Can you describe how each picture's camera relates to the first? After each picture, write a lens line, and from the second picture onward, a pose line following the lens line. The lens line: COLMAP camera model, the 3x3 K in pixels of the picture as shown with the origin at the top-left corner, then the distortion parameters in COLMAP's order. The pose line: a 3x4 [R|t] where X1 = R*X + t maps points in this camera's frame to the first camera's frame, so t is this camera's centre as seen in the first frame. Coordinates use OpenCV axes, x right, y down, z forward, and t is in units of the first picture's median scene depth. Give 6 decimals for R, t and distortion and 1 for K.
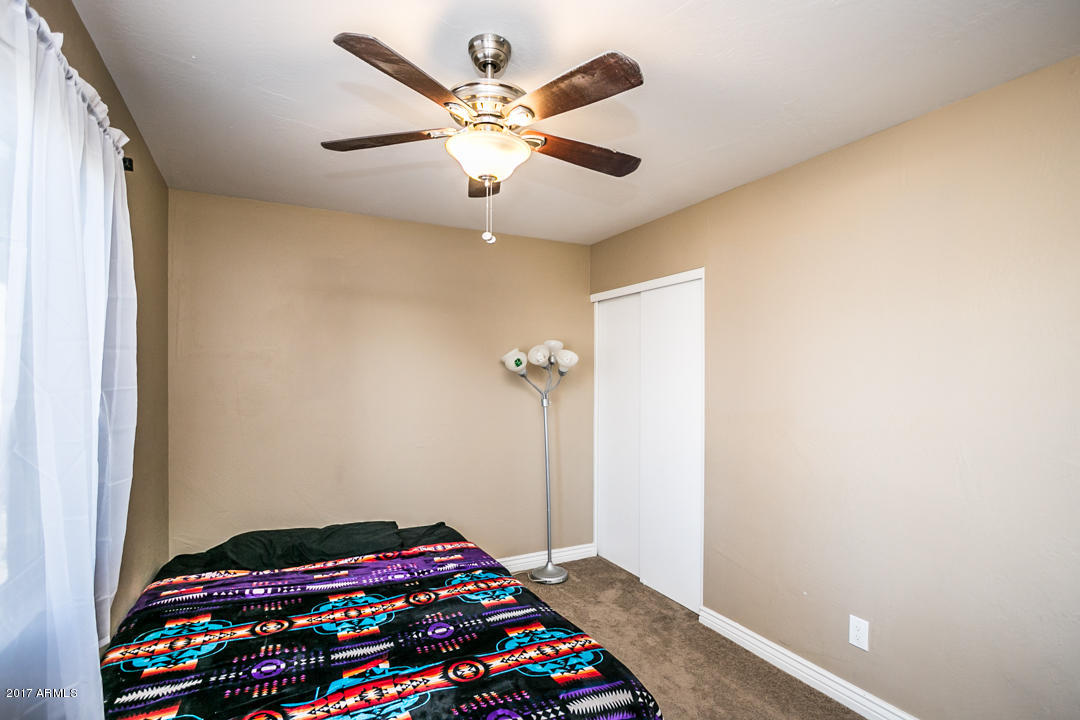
lens RADIAL K [[504.8, 0, 540.1], [0, 504.8, 370.6], [0, 0, 1]] dist [-0.018174, 0.003154]
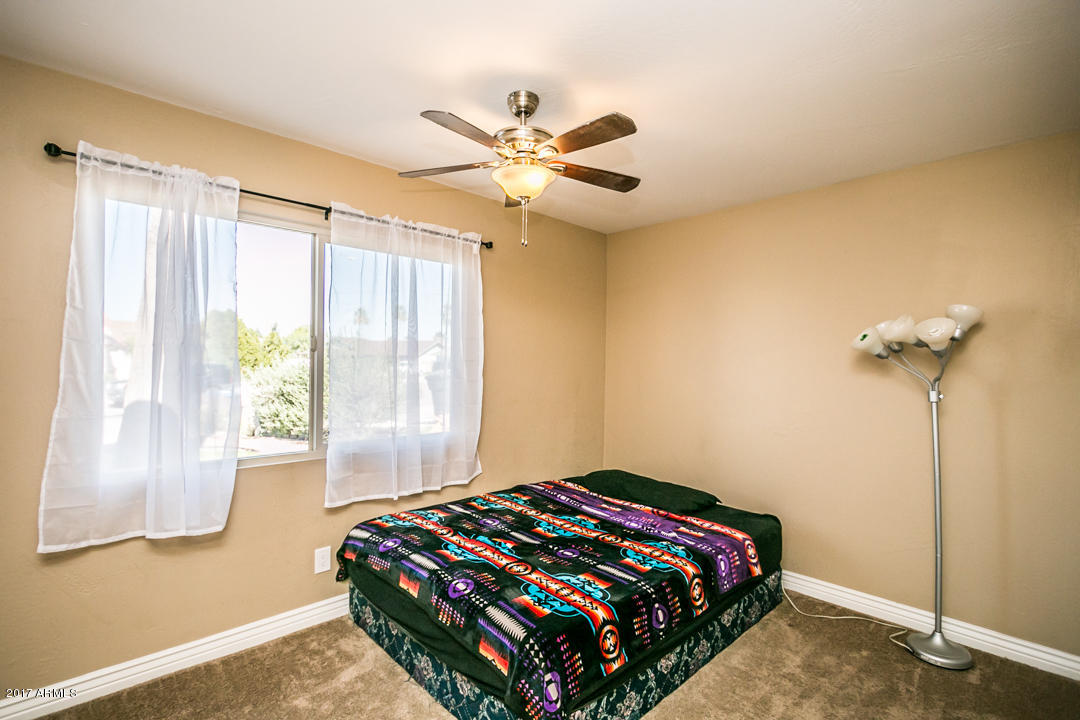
lens RADIAL K [[504.8, 0, 542.6], [0, 504.8, 356.7], [0, 0, 1]] dist [-0.018174, 0.003154]
pose [[0.280659, -0.012218, -0.959730, 0.849820], [-0.005745, 0.999880, -0.014409, 0.037668], [0.959790, 0.009558, 0.280555, 0.494541]]
